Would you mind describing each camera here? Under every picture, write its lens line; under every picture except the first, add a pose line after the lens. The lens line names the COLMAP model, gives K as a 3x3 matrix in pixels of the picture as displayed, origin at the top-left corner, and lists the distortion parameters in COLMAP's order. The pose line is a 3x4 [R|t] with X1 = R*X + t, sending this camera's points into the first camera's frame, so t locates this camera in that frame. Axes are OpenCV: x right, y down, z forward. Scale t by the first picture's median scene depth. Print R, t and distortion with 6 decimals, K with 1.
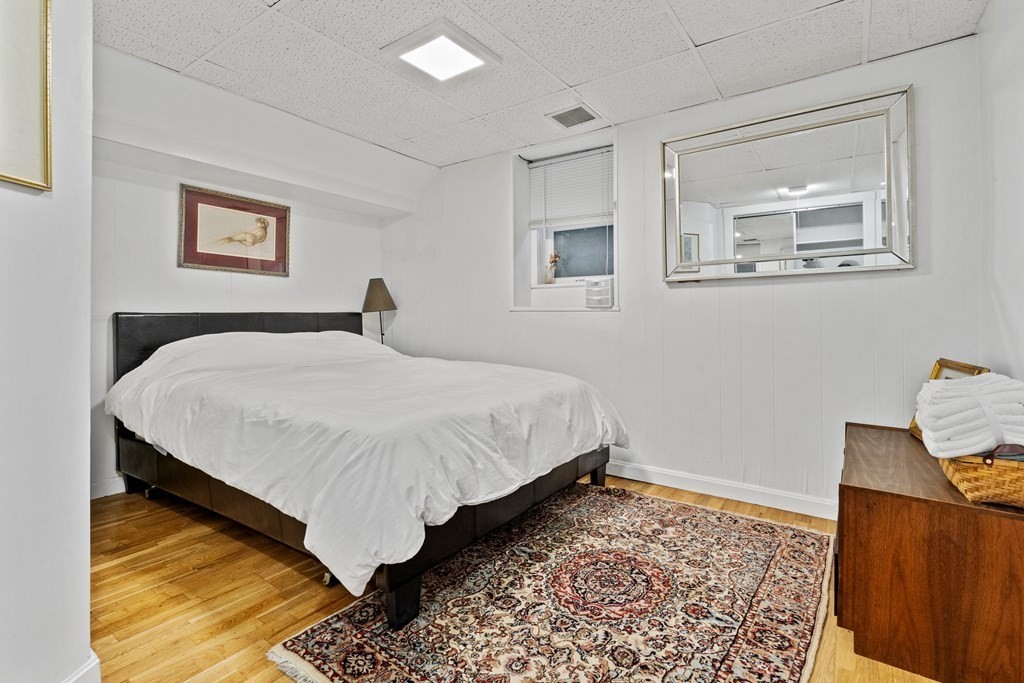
lens RADIAL K [[470.5, 0, 525.2], [0, 470.5, 320.1], [0, 0, 1]] dist [-0.005078, 0.002457]
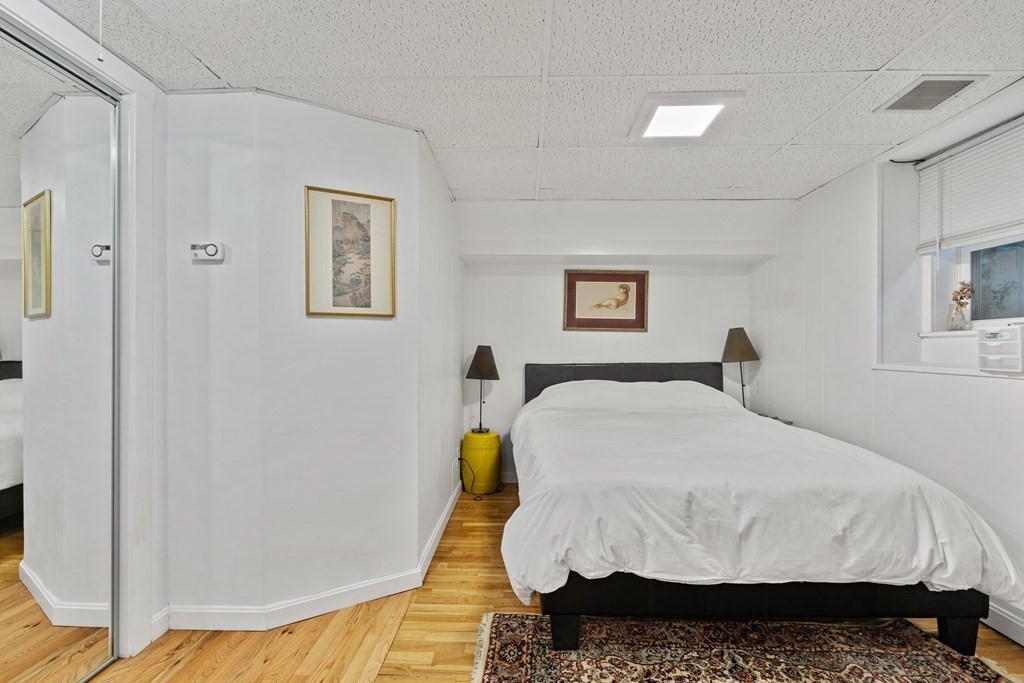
lens RADIAL K [[470.5, 0, 532.4], [0, 470.5, 354.9], [0, 0, 1]] dist [-0.005078, 0.002457]
pose [[0.565423, 0.015682, -0.824652, 0.417976], [-0.010752, 0.999874, 0.011642, -0.066645], [0.824731, 0.002284, 0.565520, 0.168248]]
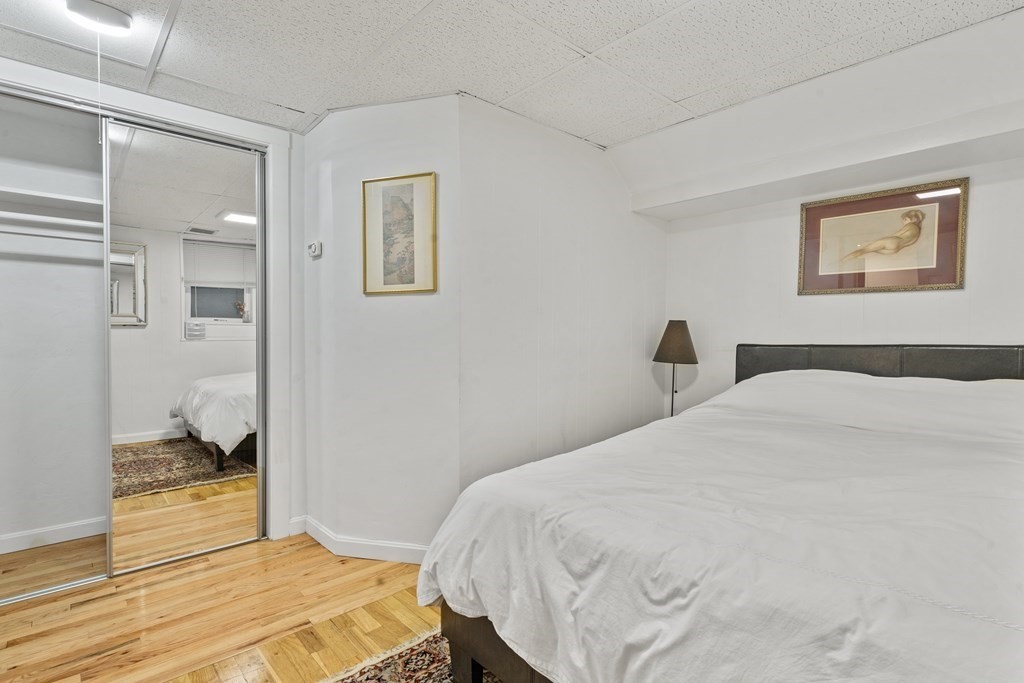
lens RADIAL K [[516.6, 0, 530.3], [0, 516.6, 349.9], [0, 0, 1]] dist [-0.004701, 0.000653]
pose [[-0.224431, 0.038406, -0.973733, 0.446637], [-0.001135, 0.999212, 0.039672, -0.053518], [0.974489, 0.010009, -0.224211, 0.846969]]
